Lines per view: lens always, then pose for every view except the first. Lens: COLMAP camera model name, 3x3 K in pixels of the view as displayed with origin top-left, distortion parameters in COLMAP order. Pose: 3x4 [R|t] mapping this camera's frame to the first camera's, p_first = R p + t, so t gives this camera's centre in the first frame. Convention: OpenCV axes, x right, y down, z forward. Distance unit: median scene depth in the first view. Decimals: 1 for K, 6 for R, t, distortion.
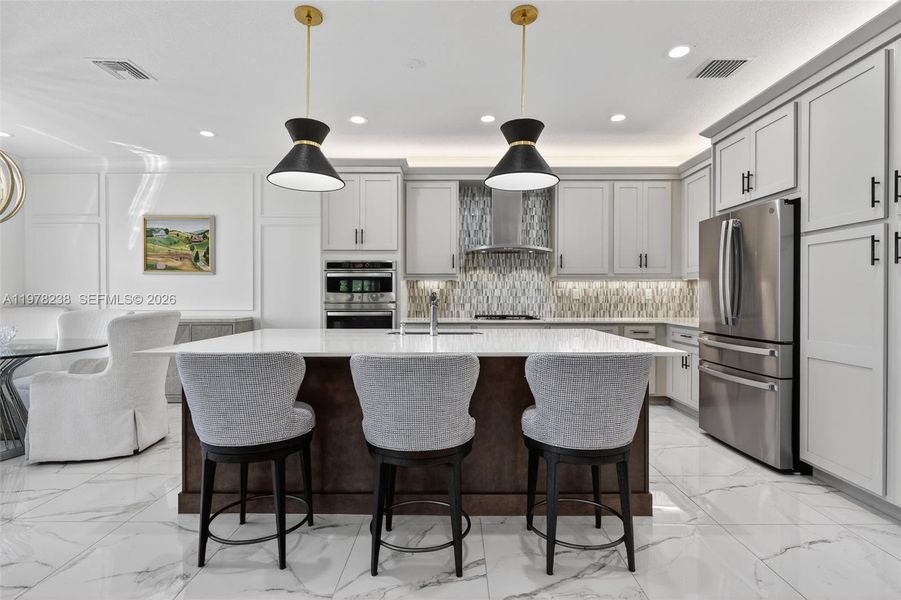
lens RADIAL K [[449.0, 0, 449.0], [0, 449.0, 303.0], [0, 0, 1]] dist [-0.002753, -0.001418]
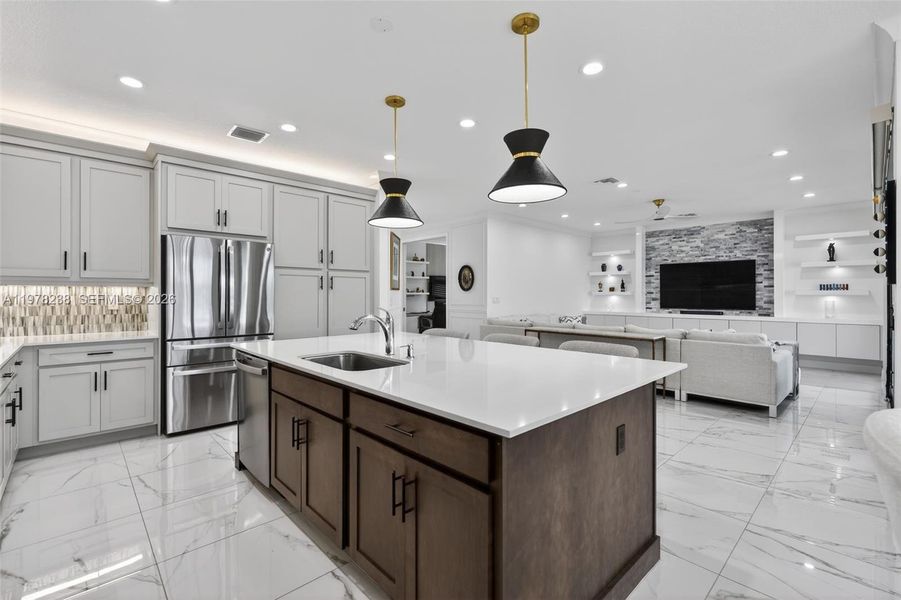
lens RADIAL K [[401.4, 0, 450.8], [0, 401.4, 294.3], [0, 0, 1]] dist [-0.002621, 0.001551]
pose [[-0.691582, 0.002361, 0.722294, -0.397546], [0.009956, 0.999931, 0.006264, -0.029280], [-0.722229, 0.011523, -0.691558, 0.834632]]
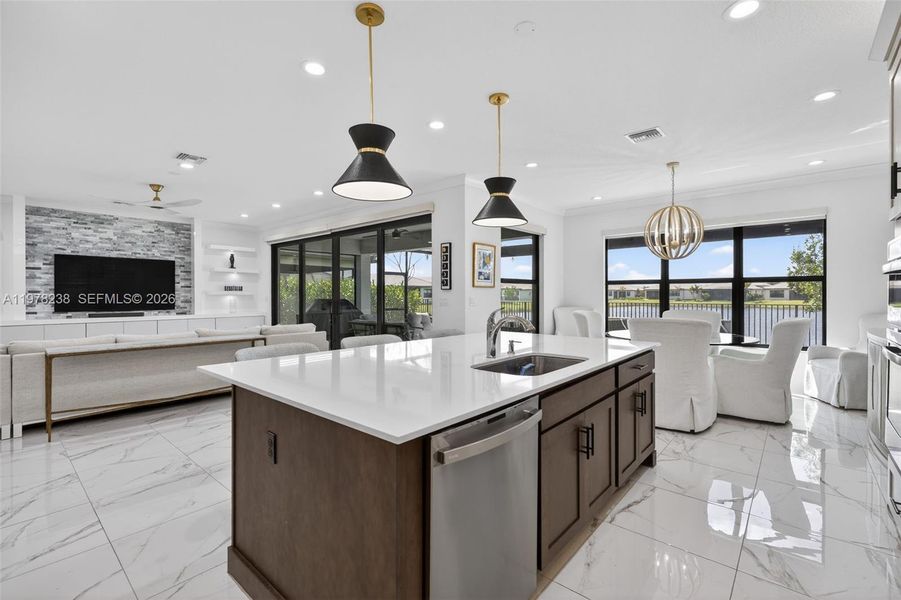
lens RADIAL K [[401.4, 0, 452.6], [0, 401.4, 296.1], [0, 0, 1]] dist [-0.002621, 0.001551]
pose [[-0.649761, 0.003761, -0.760129, 0.339616], [-0.008923, 0.999881, 0.012574, -0.030041], [0.760086, 0.014953, -0.649650, 0.816395]]
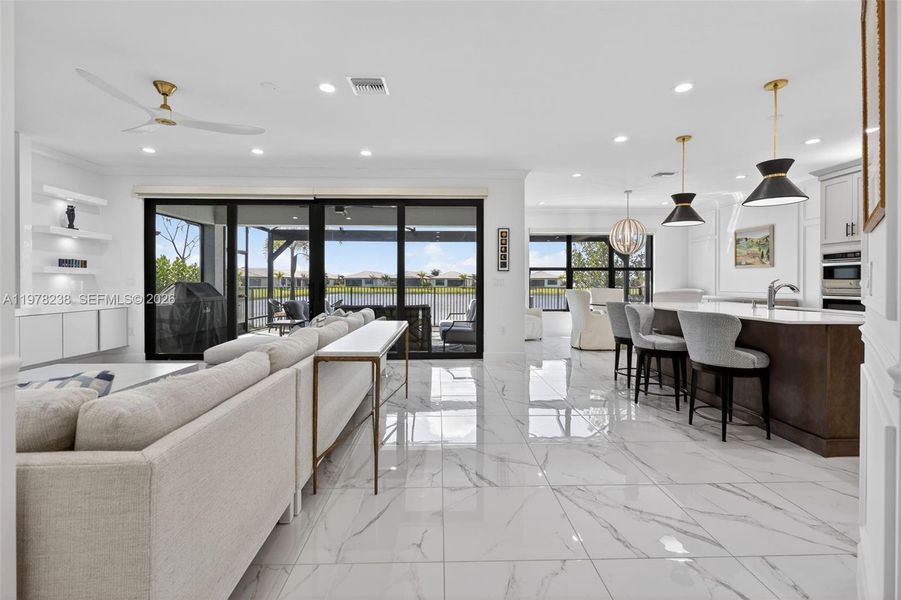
lens RADIAL K [[401.4, 0, 452.0], [0, 401.4, 286.5], [0, 0, 1]] dist [-0.002621, 0.001551]
pose [[0.037901, 0.008830, -0.999242, 0.685034], [-0.014641, 0.999859, 0.008280, 0.001541], [0.999174, 0.014316, 0.038025, -0.037517]]
